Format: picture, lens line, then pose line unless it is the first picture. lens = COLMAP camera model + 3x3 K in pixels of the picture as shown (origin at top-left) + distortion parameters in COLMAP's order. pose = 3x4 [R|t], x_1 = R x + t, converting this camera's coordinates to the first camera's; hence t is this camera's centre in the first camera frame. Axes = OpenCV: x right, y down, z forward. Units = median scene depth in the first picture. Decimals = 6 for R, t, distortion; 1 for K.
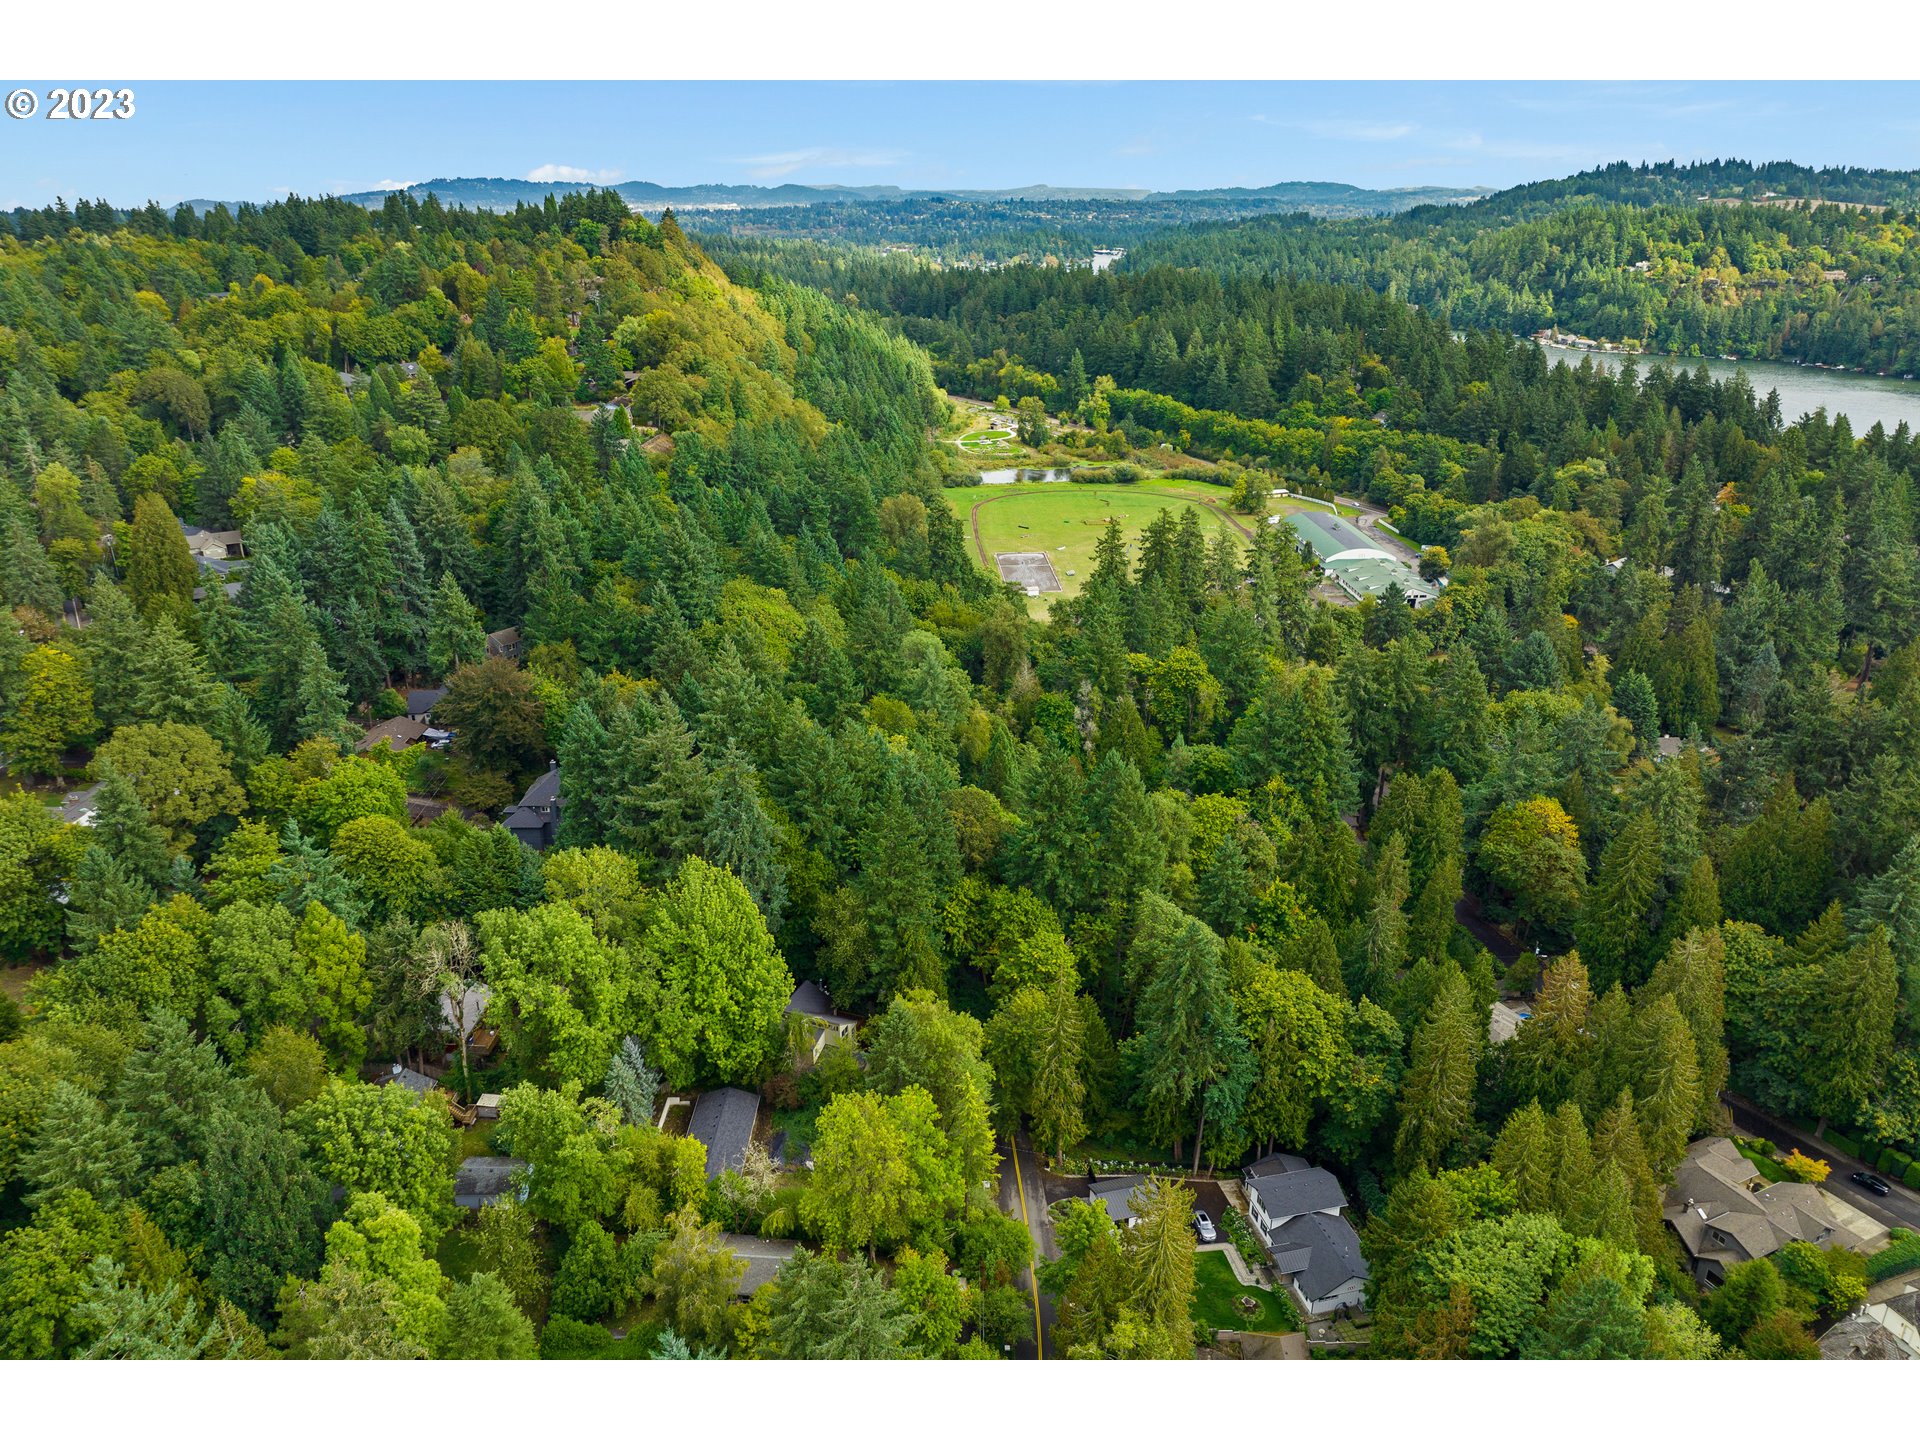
lens RADIAL K [[1331.2, 0, 951.6], [0, 1331.2, 727.1], [0, 0, 1]] dist [-0.048629, 0.015535]
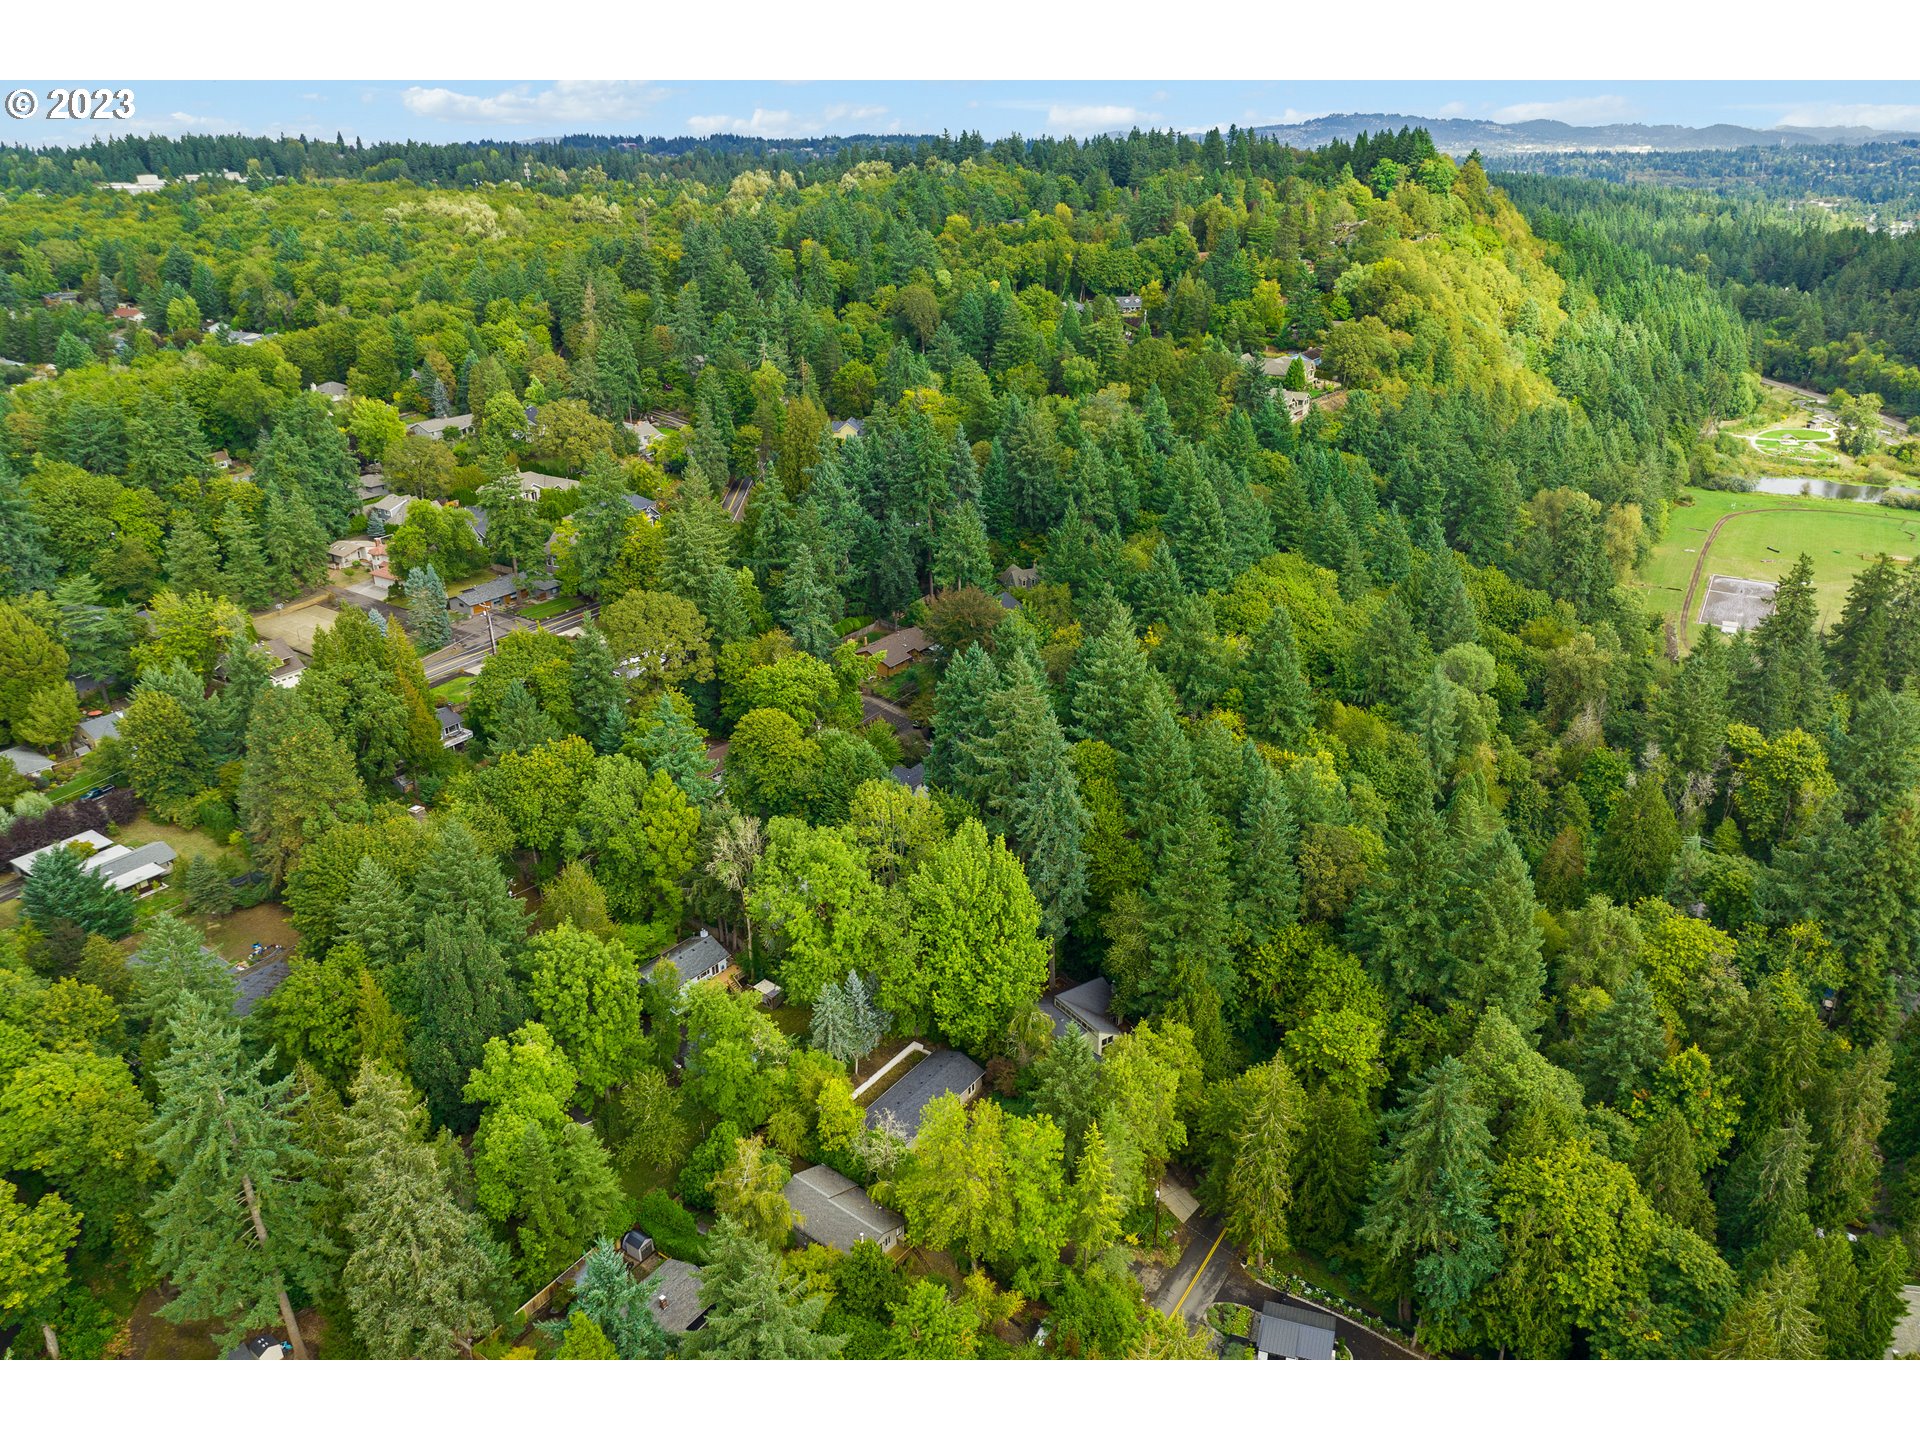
lens RADIAL K [[1331.2, 0, 954.7], [0, 1331.2, 752.4], [0, 0, 1]] dist [-0.048629, 0.015535]
pose [[0.825977, 0.234872, -0.512442, 0.070952], [-0.204944, 0.971976, 0.115156, -0.015153], [0.525128, 0.009905, 0.850965, 0.036232]]
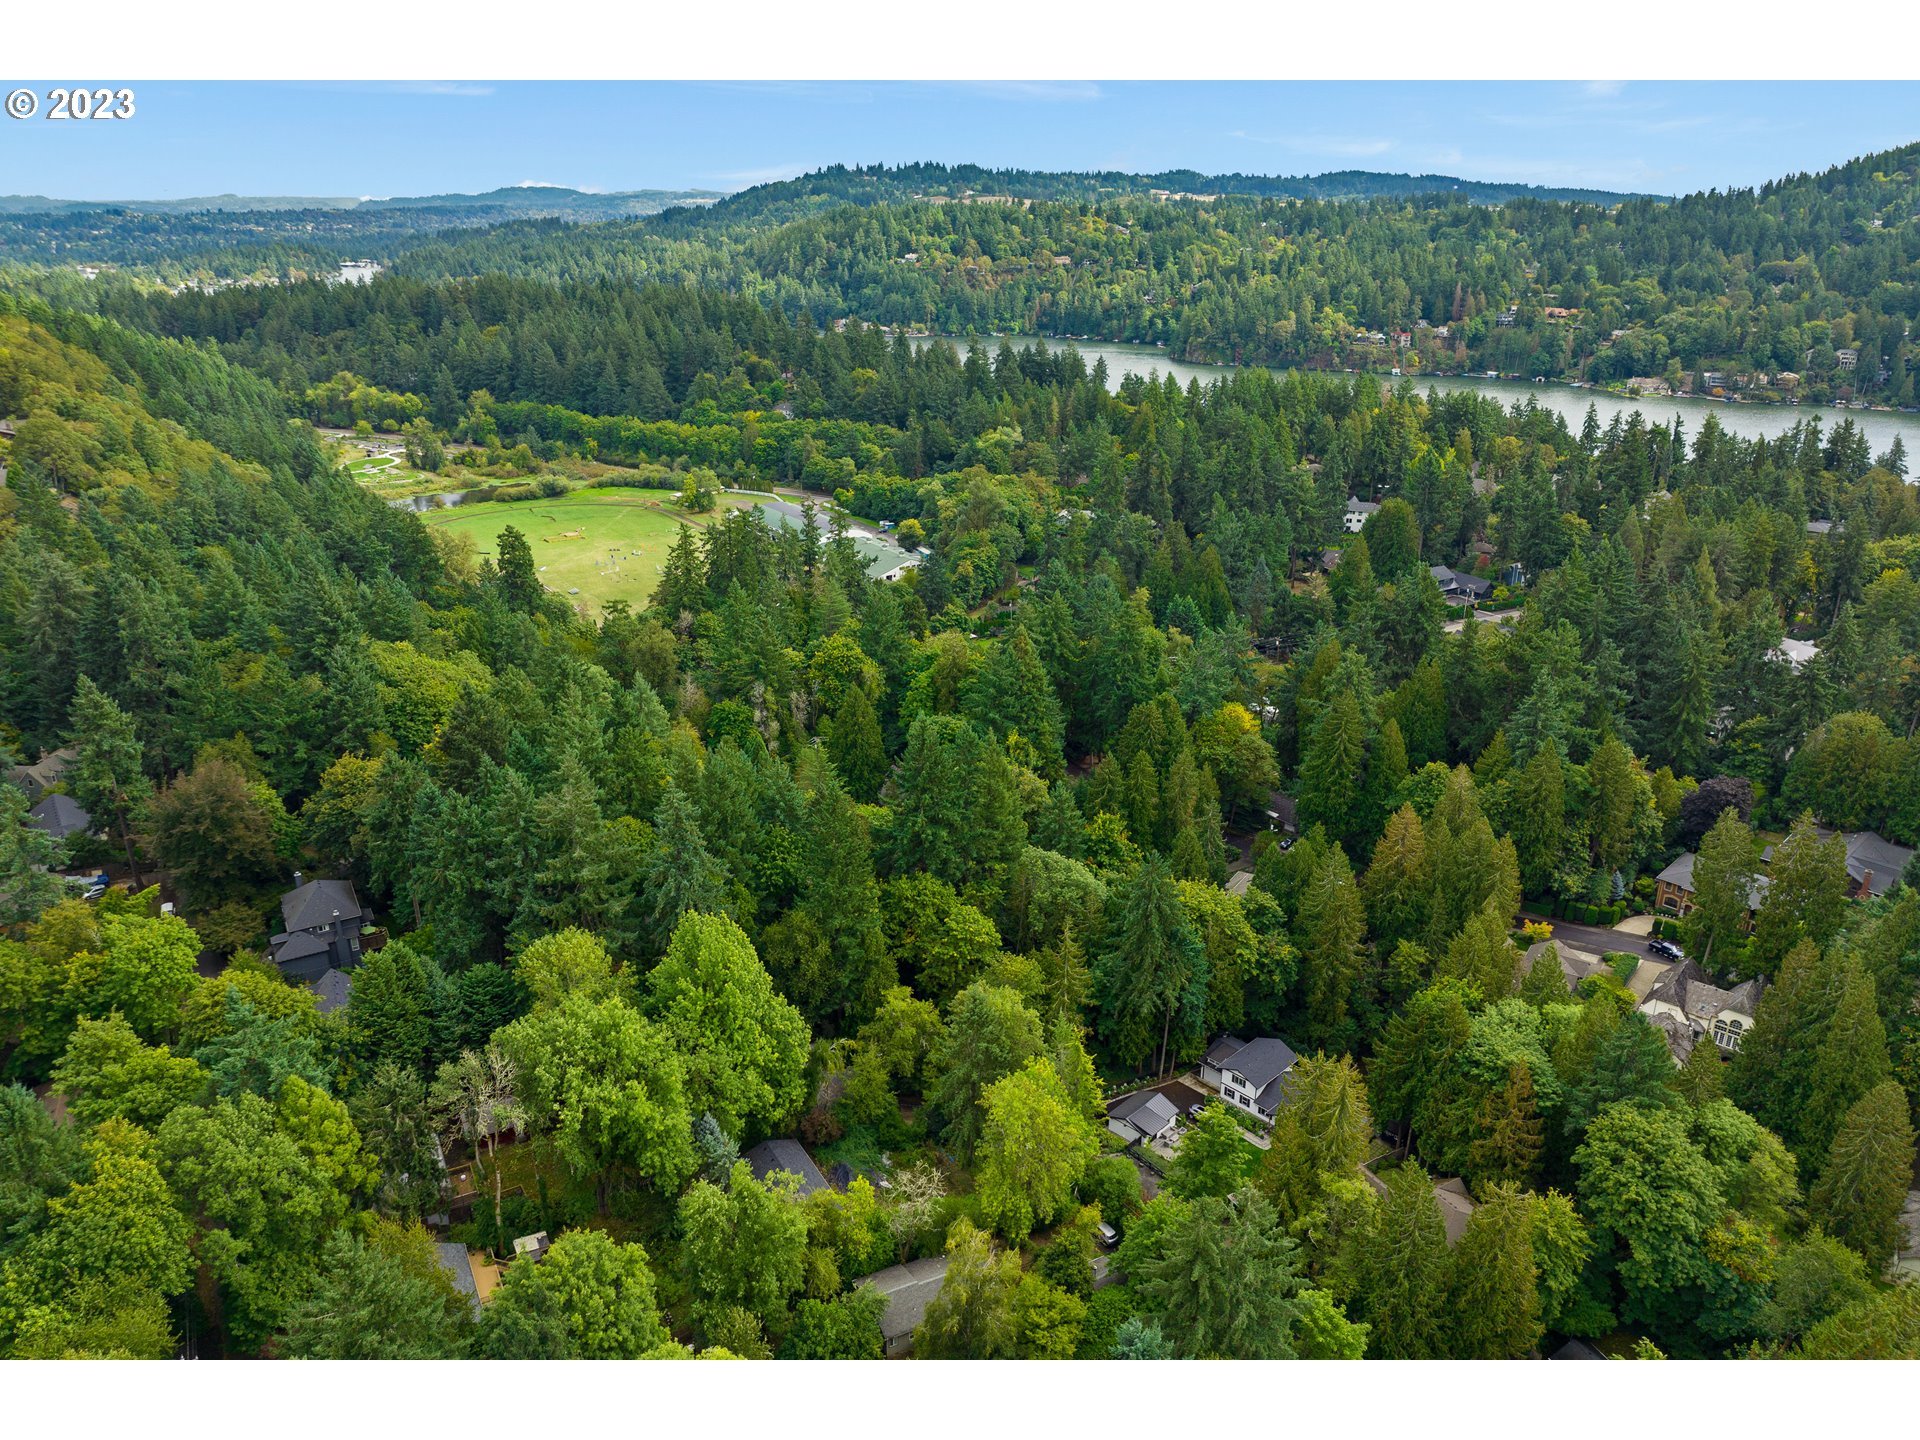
lens RADIAL K [[1331.2, 0, 952.6], [0, 1331.2, 723.8], [0, 0, 1]] dist [-0.048629, 0.015535]
pose [[0.862377, -0.184873, 0.471303, -0.109268], [0.187256, 0.981399, 0.042328, -0.008447], [-0.470362, 0.051752, 0.880955, 0.022914]]
